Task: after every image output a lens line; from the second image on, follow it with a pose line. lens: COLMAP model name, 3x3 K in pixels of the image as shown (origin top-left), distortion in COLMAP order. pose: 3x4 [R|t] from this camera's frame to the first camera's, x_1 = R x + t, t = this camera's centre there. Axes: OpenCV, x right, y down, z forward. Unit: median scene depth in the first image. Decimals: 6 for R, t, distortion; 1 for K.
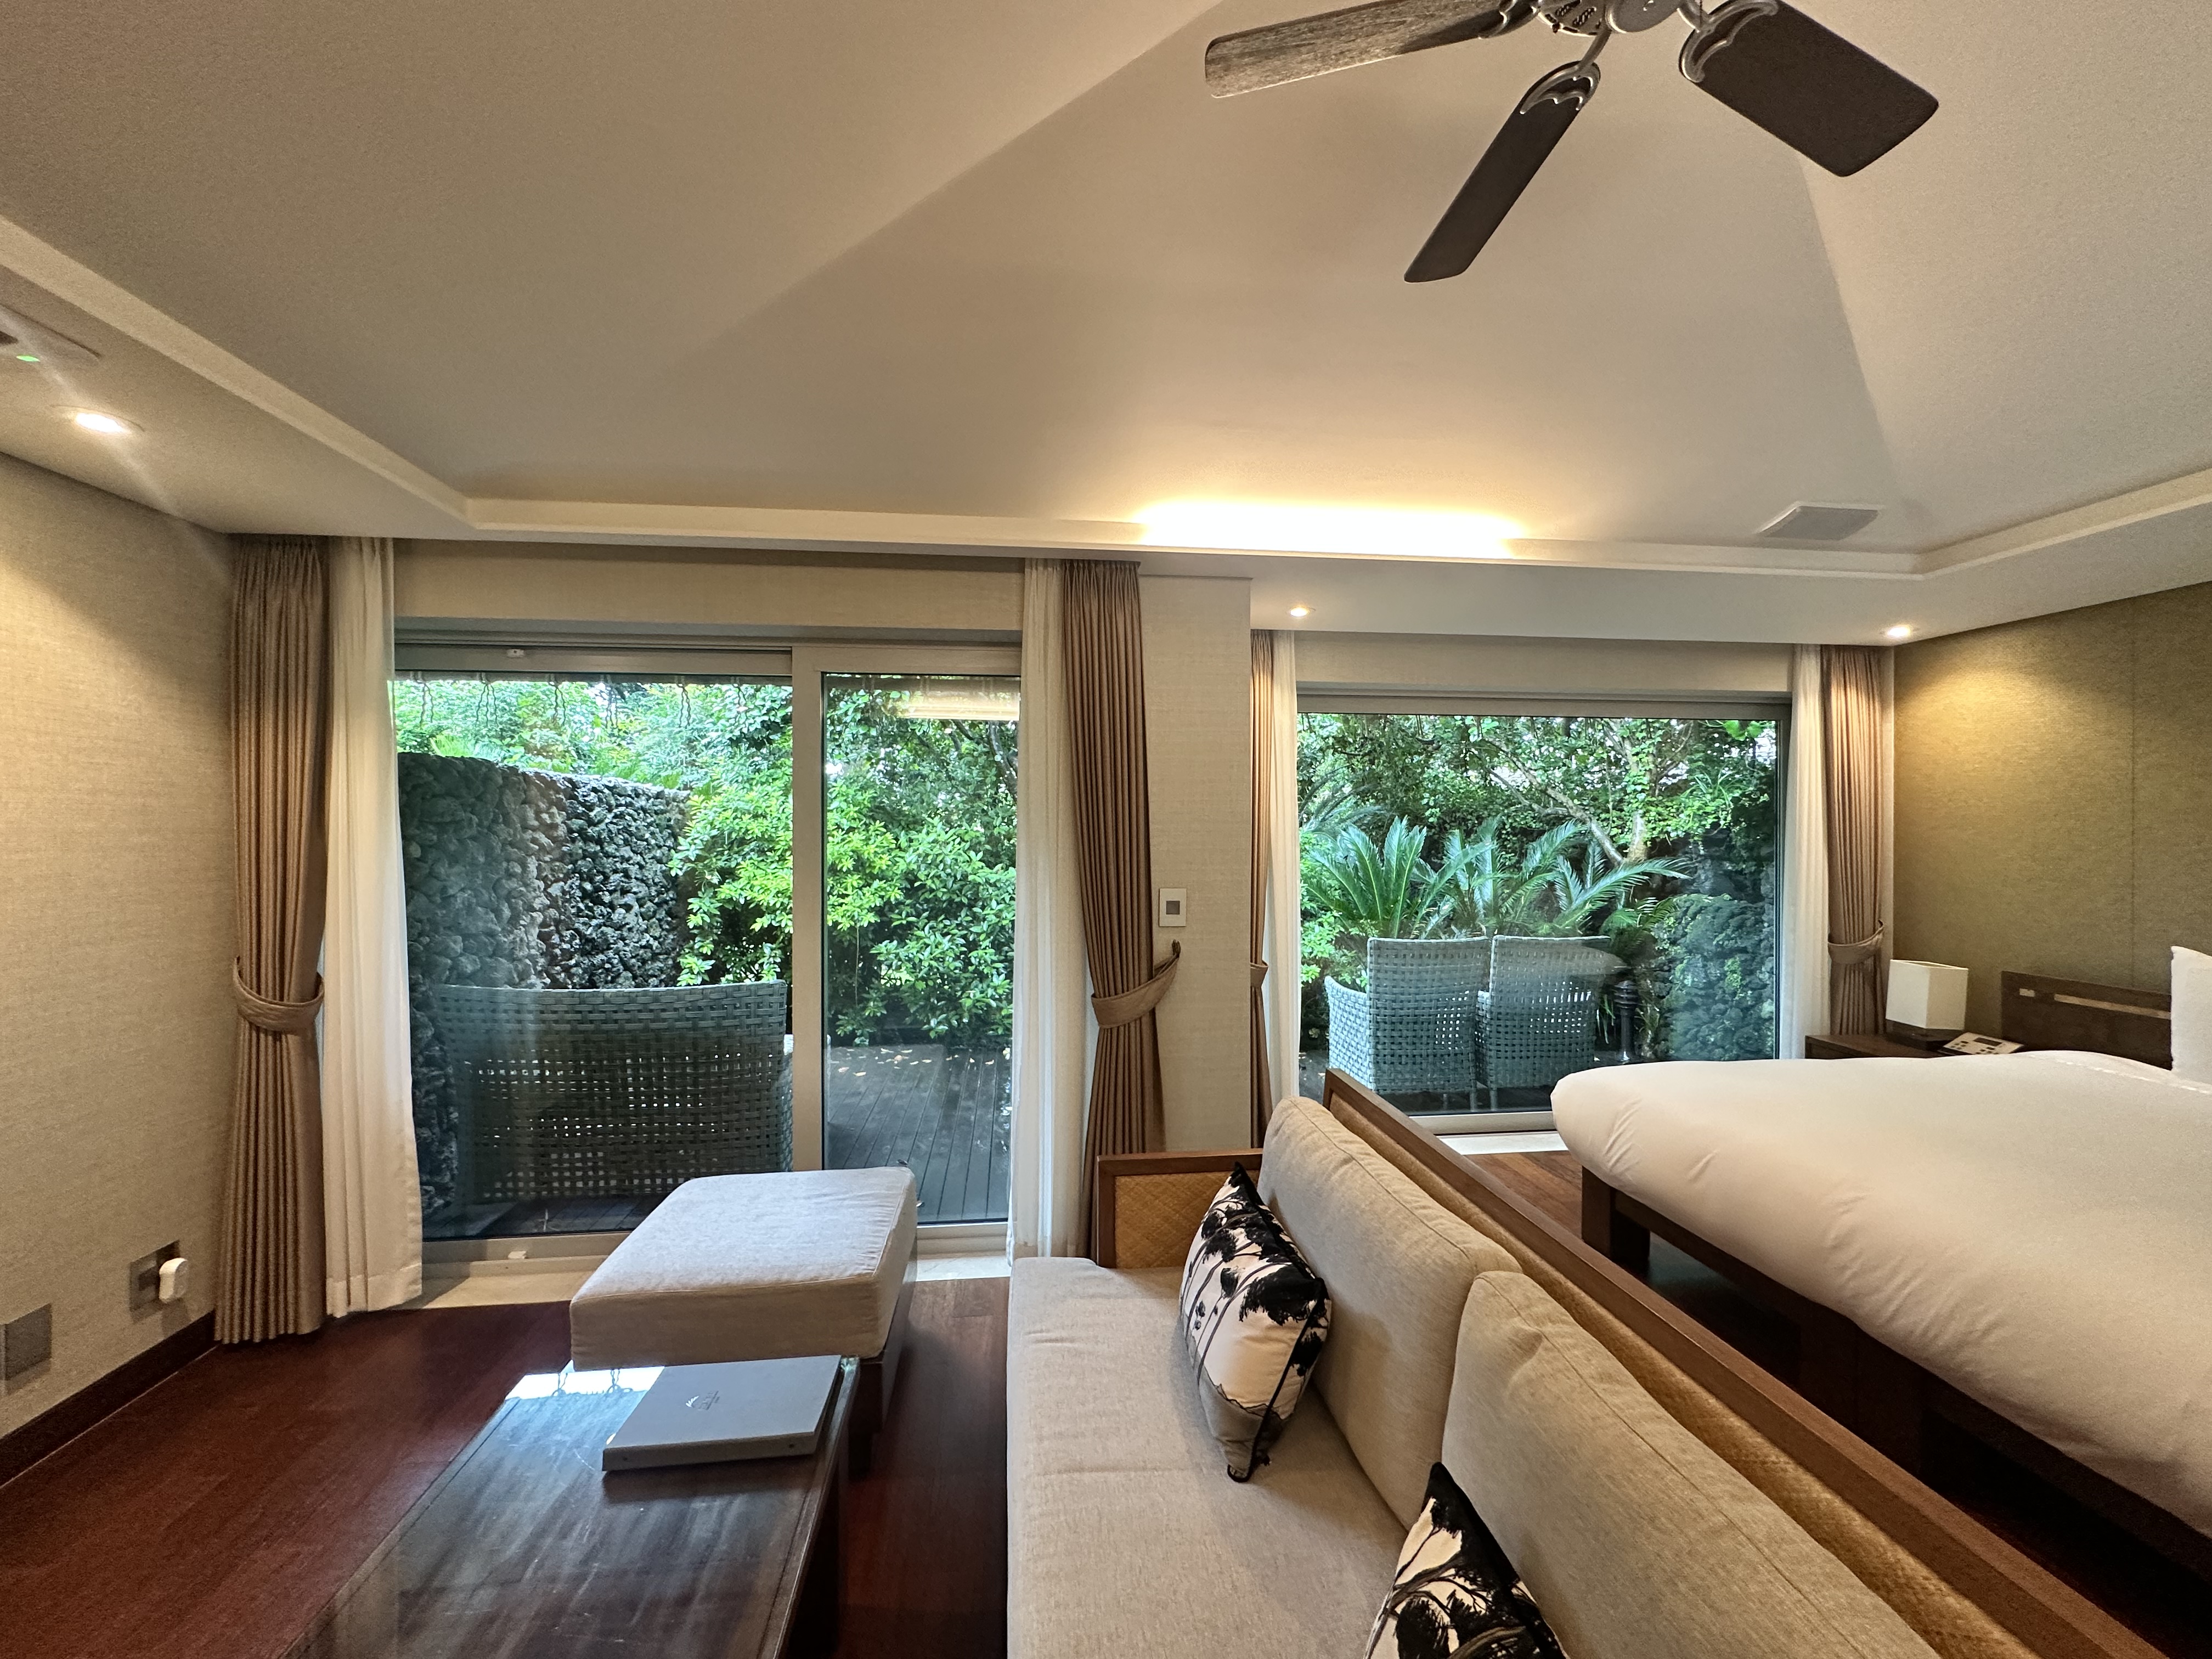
lens RADIAL K [[883.3, 0, 1107.6], [0, 883.3, 827.3], [0, 0, 1]] dist [-0.003688, 0.000927]
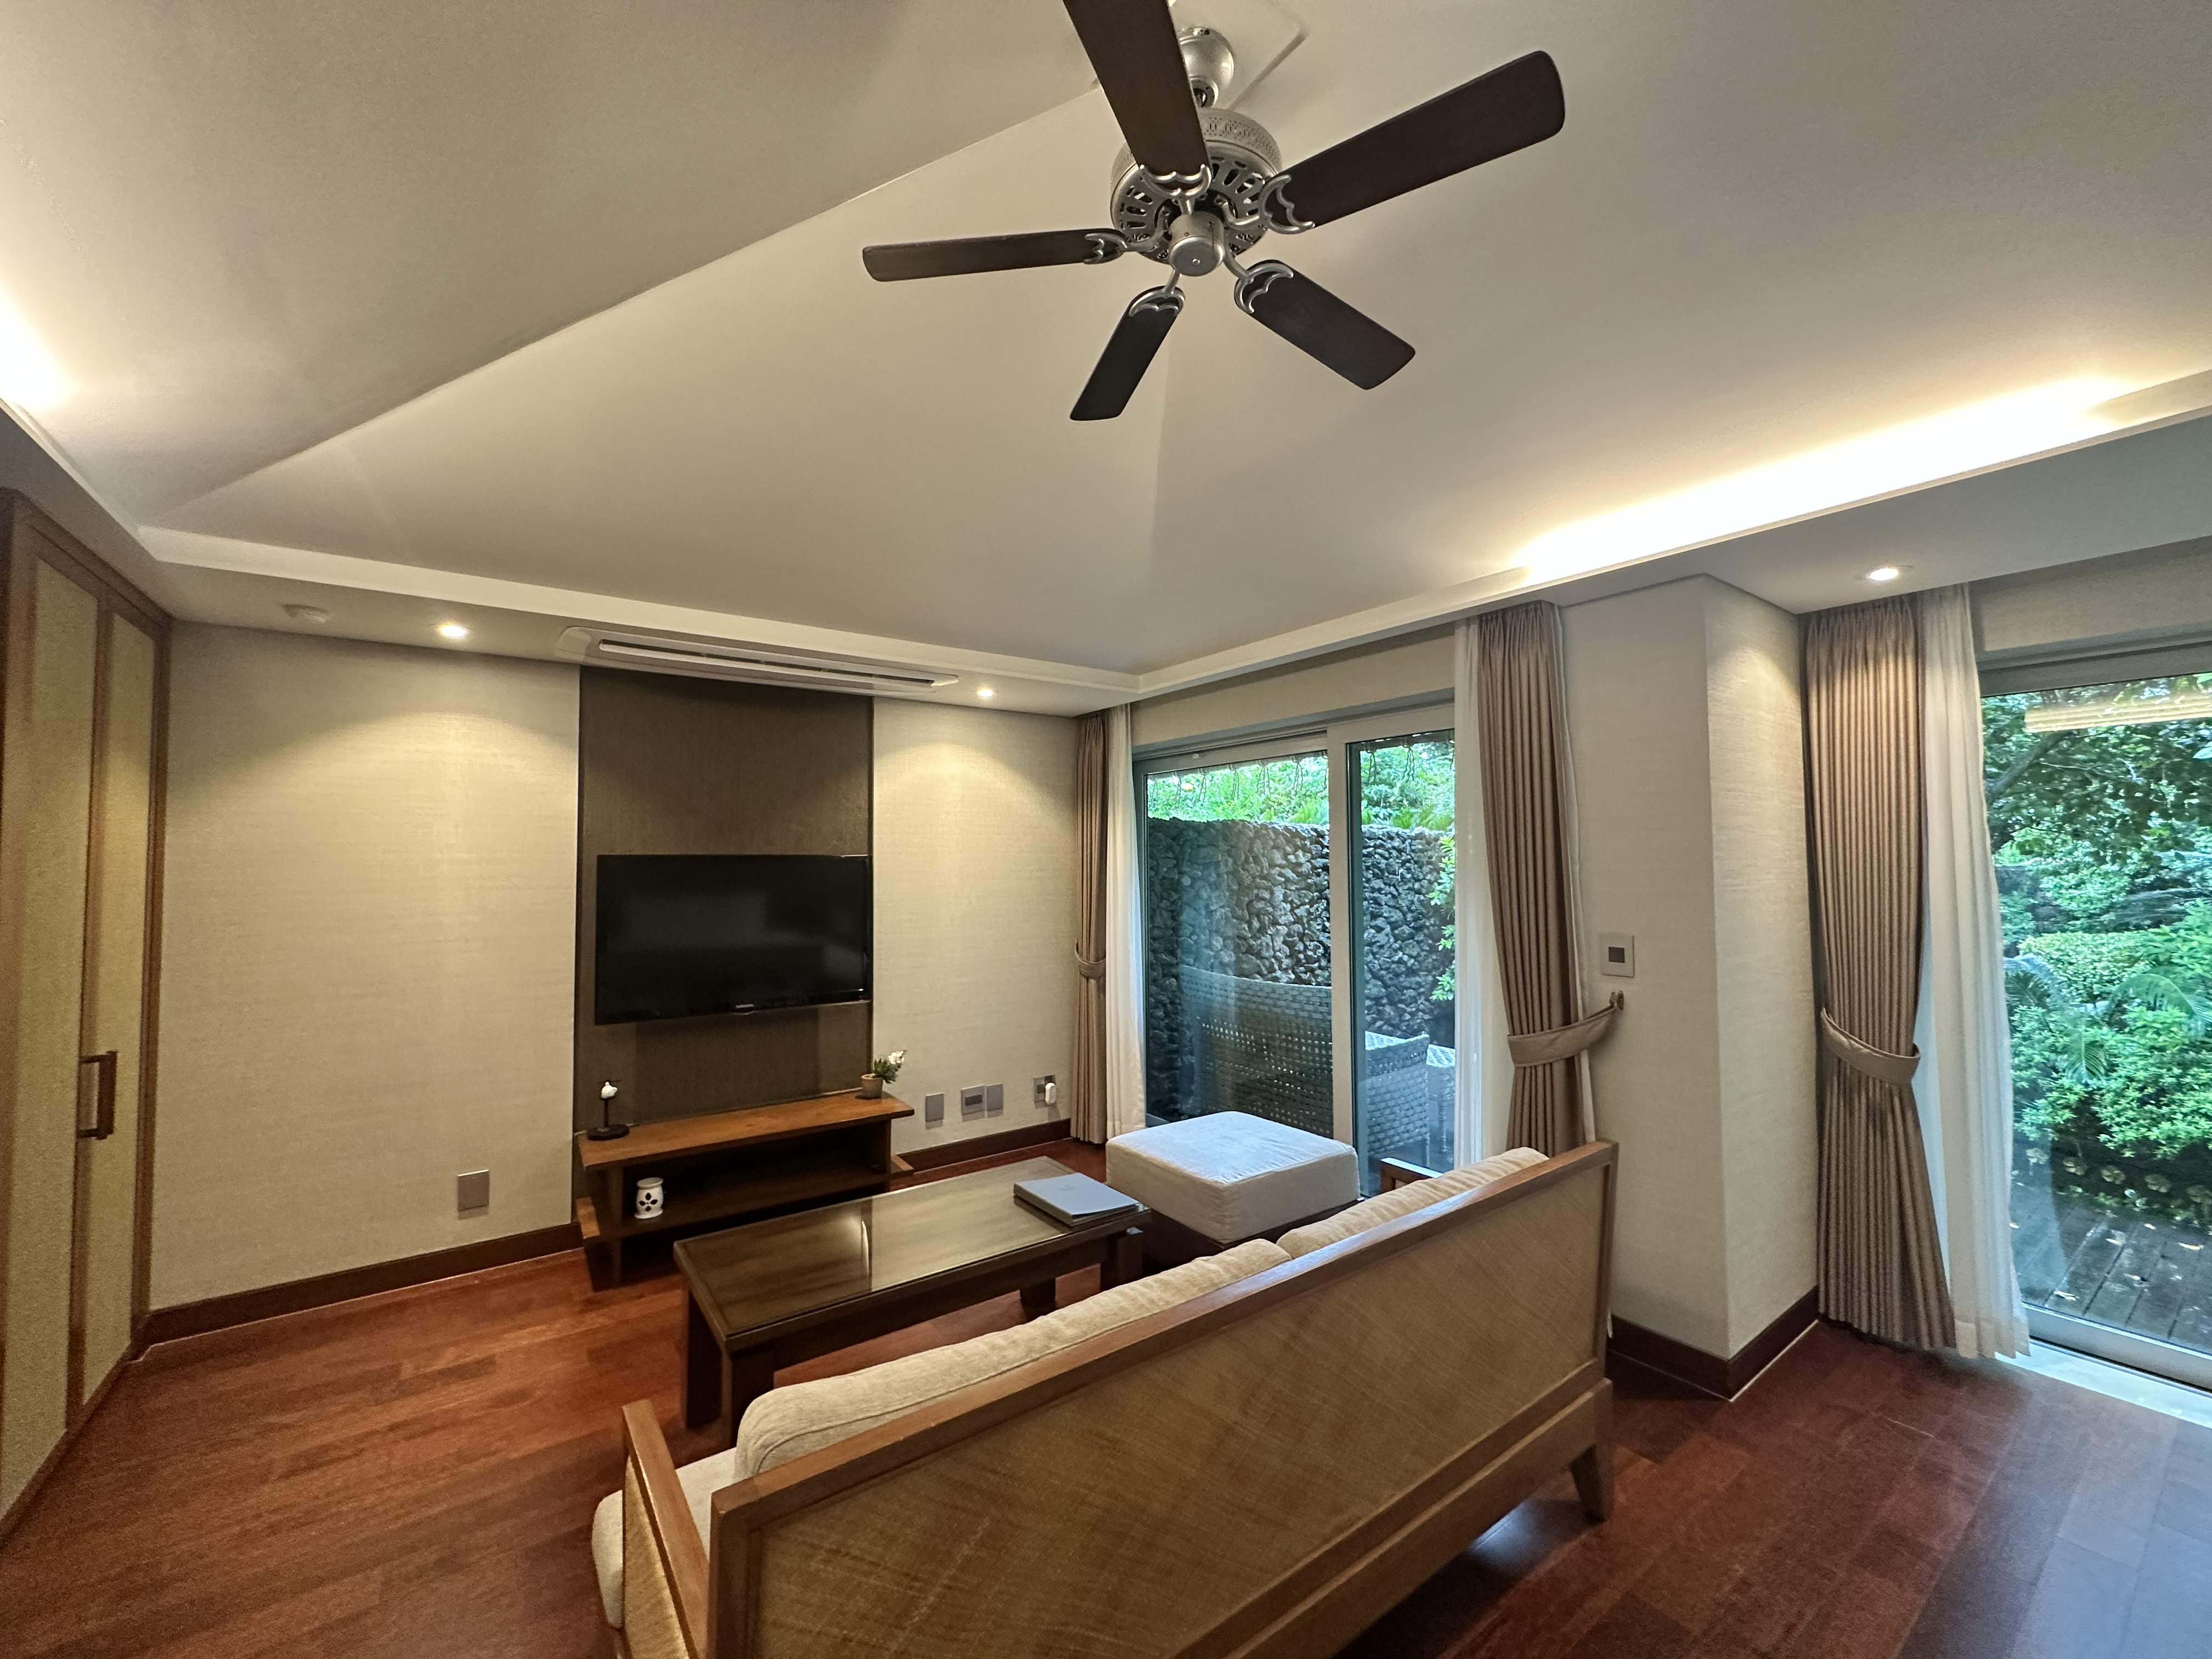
lens RADIAL K [[883.3, 0, 1104.6], [0, 883.3, 827.7], [0, 0, 1]] dist [-0.003688, 0.000927]
pose [[0.491855, -0.038460, -0.869827, 0.516422], [0.007692, 0.999177, -0.039829, -0.007161], [0.870643, 0.012900, 0.491746, 0.072161]]
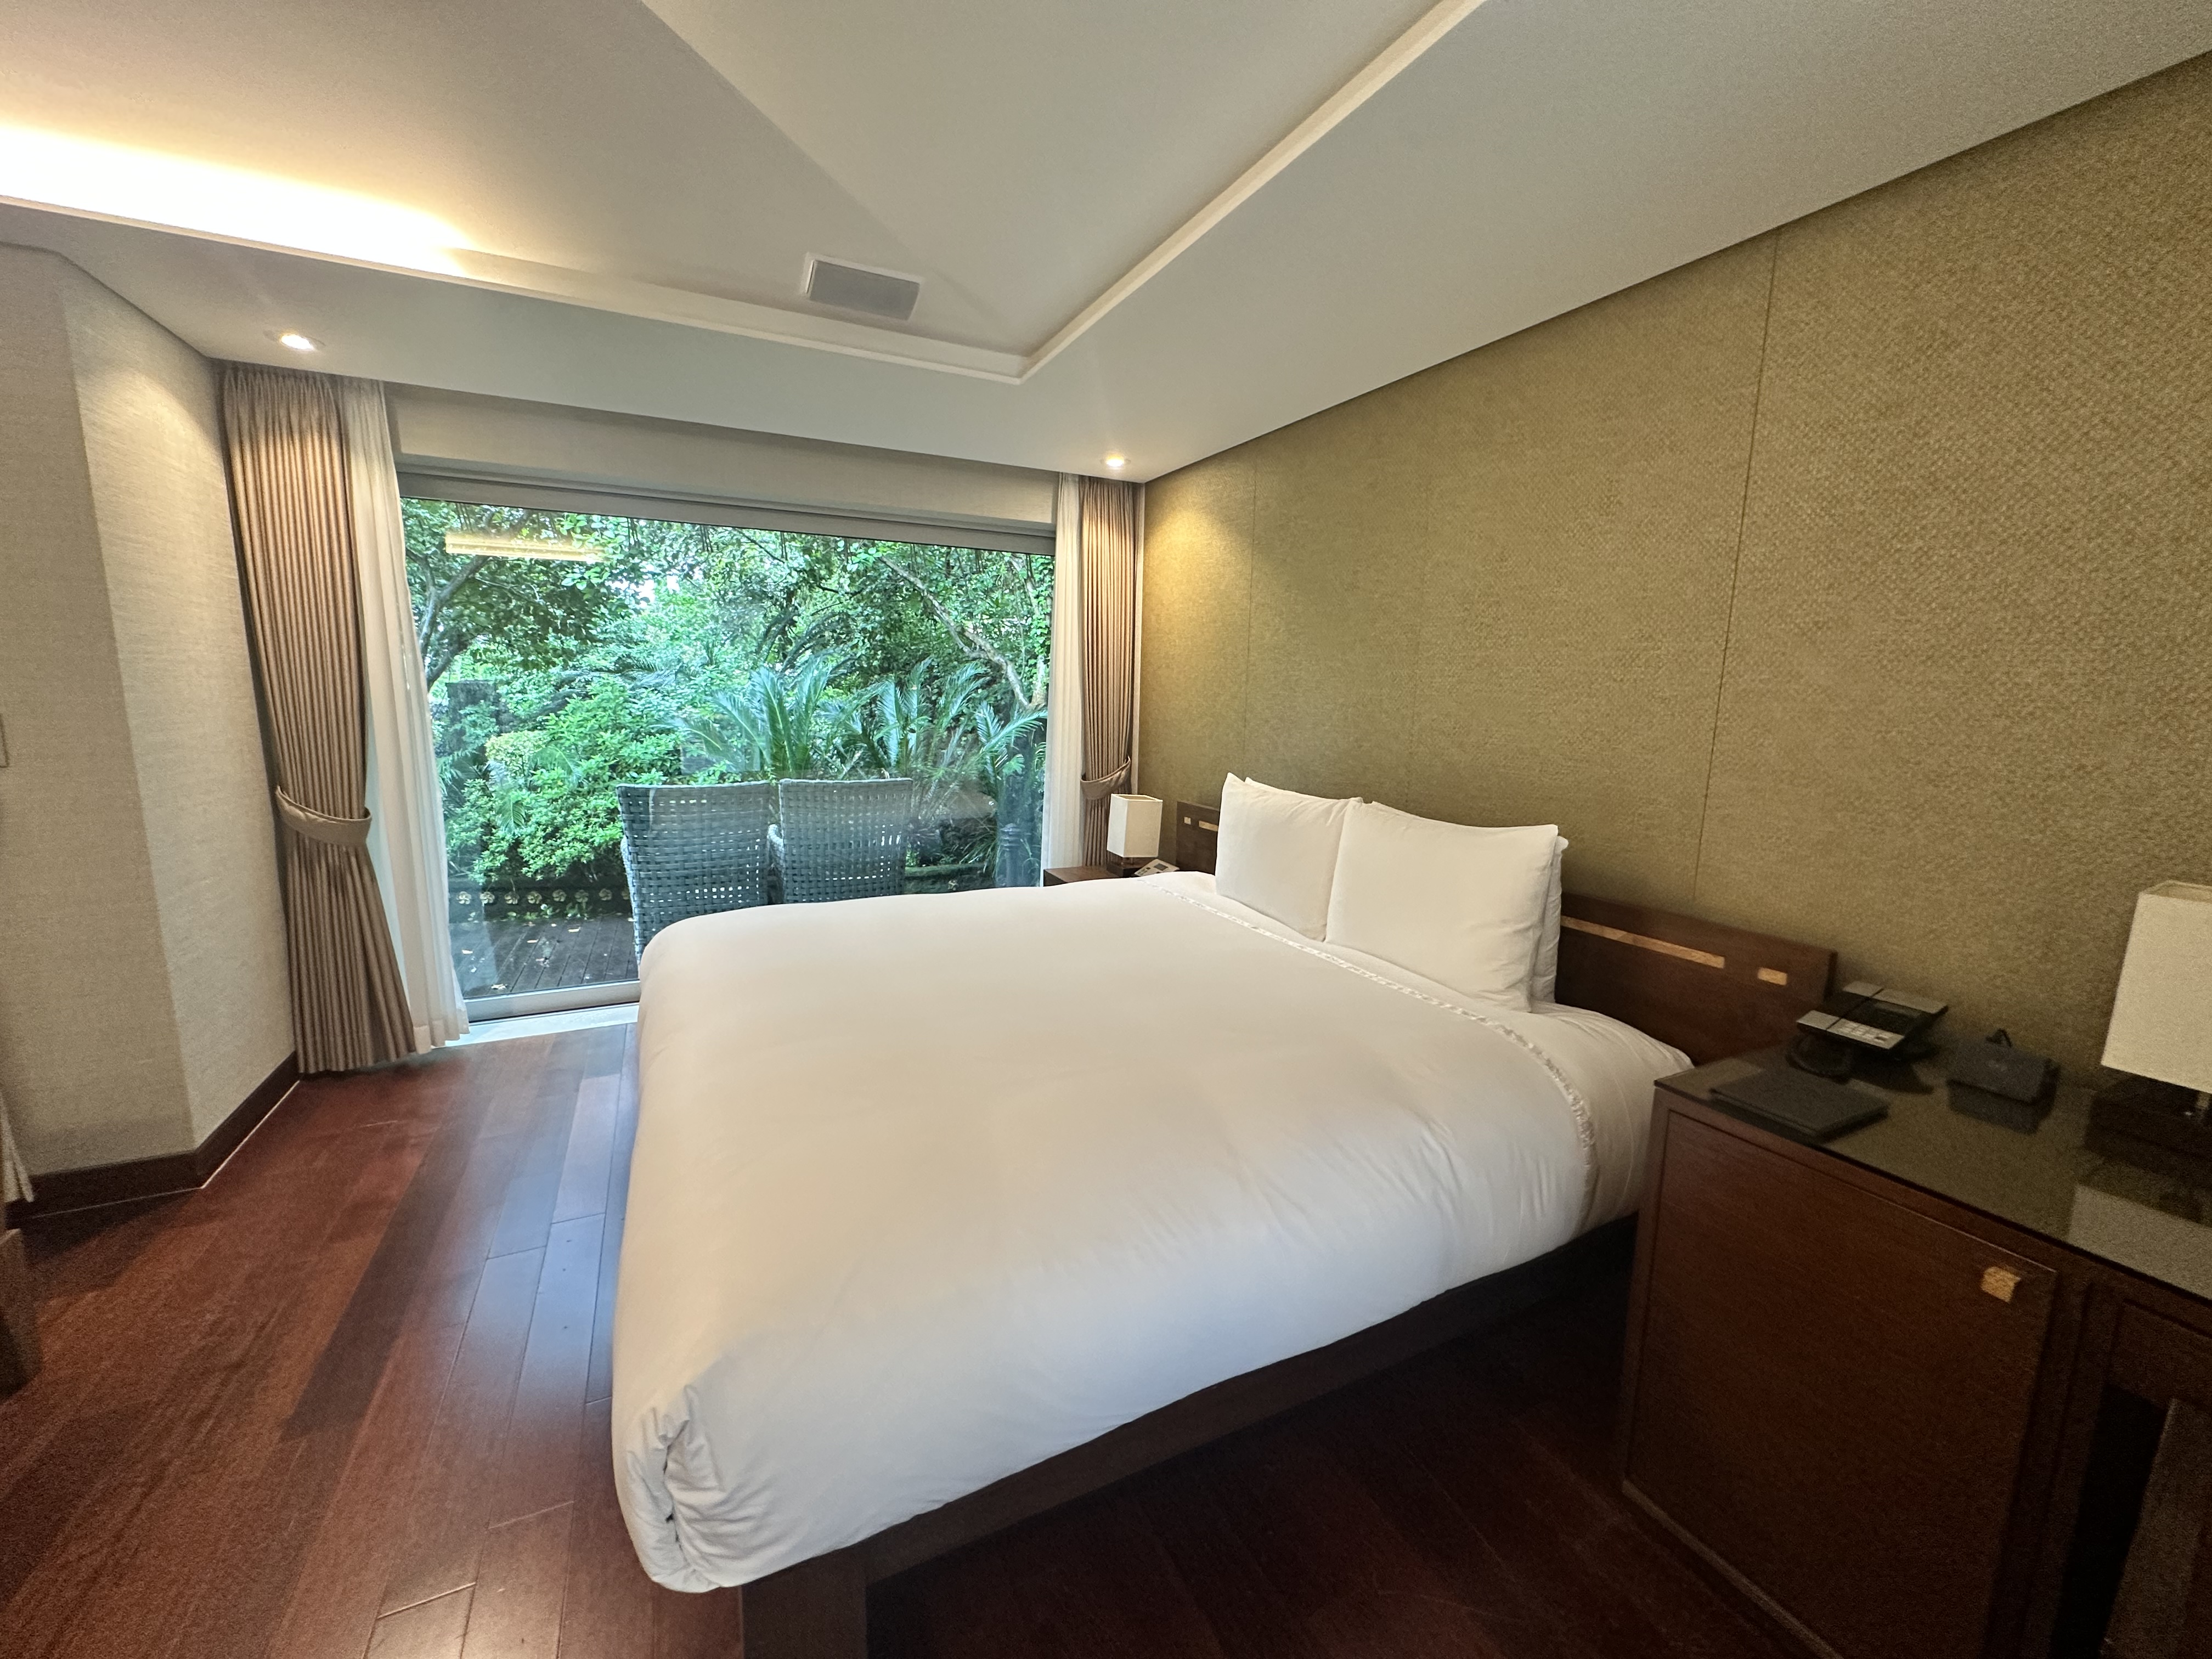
lens RADIAL K [[883.3, 0, 1106.1], [0, 883.3, 830.4], [0, 0, 1]] dist [-0.003688, 0.000927]
pose [[0.940104, -0.037366, 0.338835, 0.572233], [-0.018375, 0.986975, 0.159824, 0.027803], [-0.340393, -0.156477, 0.927172, 0.027834]]
